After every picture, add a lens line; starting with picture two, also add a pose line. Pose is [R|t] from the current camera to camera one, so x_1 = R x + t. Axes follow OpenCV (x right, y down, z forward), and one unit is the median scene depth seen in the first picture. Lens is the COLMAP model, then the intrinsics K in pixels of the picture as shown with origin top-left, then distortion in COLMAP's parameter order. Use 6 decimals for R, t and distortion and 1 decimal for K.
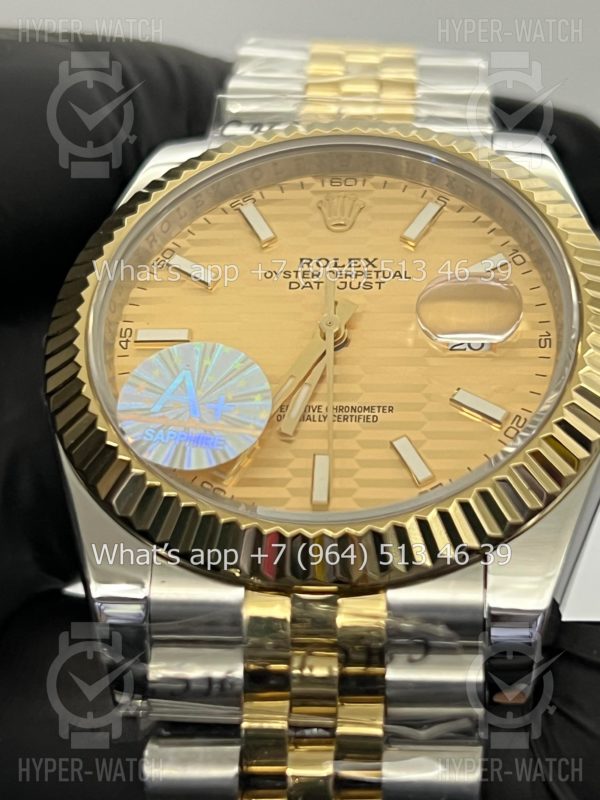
lens RADIAL K [[1899.2, 0, 297.7], [0, 1899.2, 401.1], [0, 0, 1]] dist [0.261360, 0.000000]
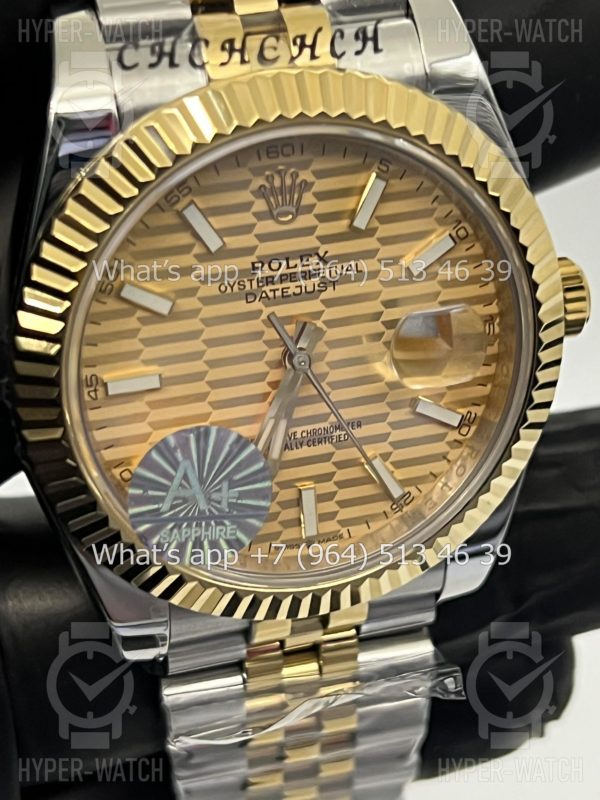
lens RADIAL K [[1899.2, 0, 303.8], [0, 1899.2, 395.8], [0, 0, 1]] dist [0.261360, 0.000000]
pose [[0.923302, -0.244583, 0.296130, -0.281654], [-0.102331, 0.586496, 0.803462, -0.829059], [-0.370192, -0.772141, 0.516484, 0.451486]]
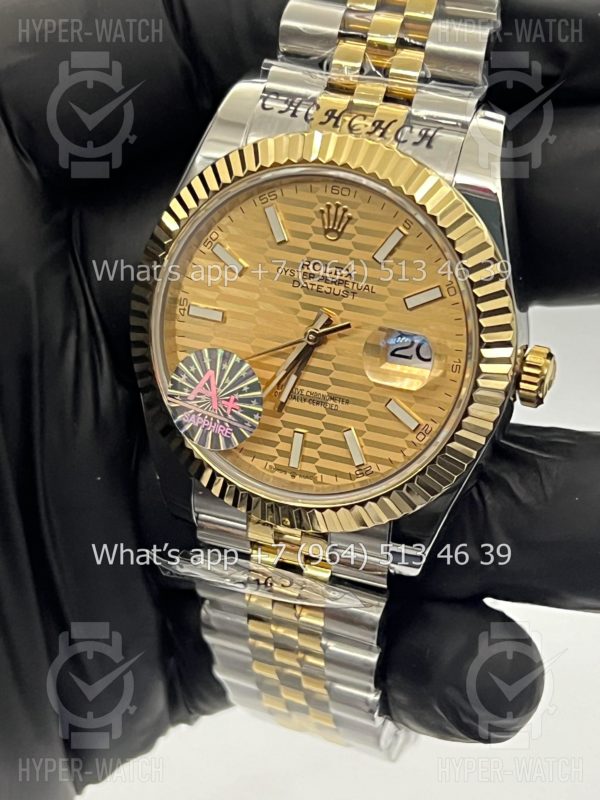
lens RADIAL K [[1899.2, 0, 292.8], [0, 1899.2, 401.4], [0, 0, 1]] dist [0.261360, 0.000000]
pose [[0.967984, 0.133967, -0.212272, 0.310745], [0.059413, 0.699355, 0.712301, -1.017007], [0.243879, -0.702107, 0.669006, -0.006026]]
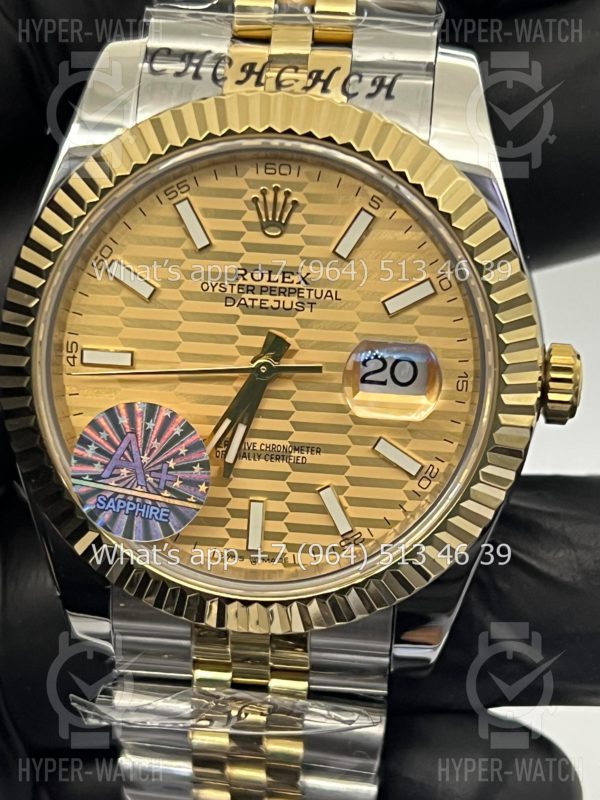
lens RADIAL K [[1899.2, 0, 297.8], [0, 1899.2, 401.0], [0, 0, 1]] dist [0.261360, 0.000000]
pose [[0.999954, -0.005608, 0.007802, 0.027314], [-0.001165, 0.735218, 0.677830, -0.736910], [-0.009538, -0.677808, 0.735177, 0.197708]]
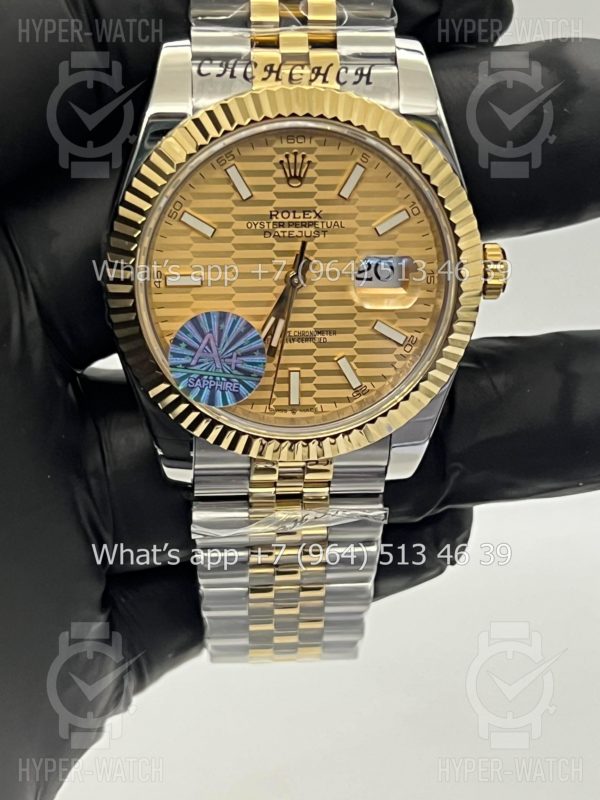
lens RADIAL K [[1899.2, 0, 301.1], [0, 1899.2, 397.8], [0, 0, 1]] dist [0.261360, 0.000000]
pose [[0.981206, -0.100013, 0.165019, -0.237336], [-0.059778, 0.655572, 0.752763, -1.112641], [-0.183468, -0.748480, 0.637273, -0.050038]]
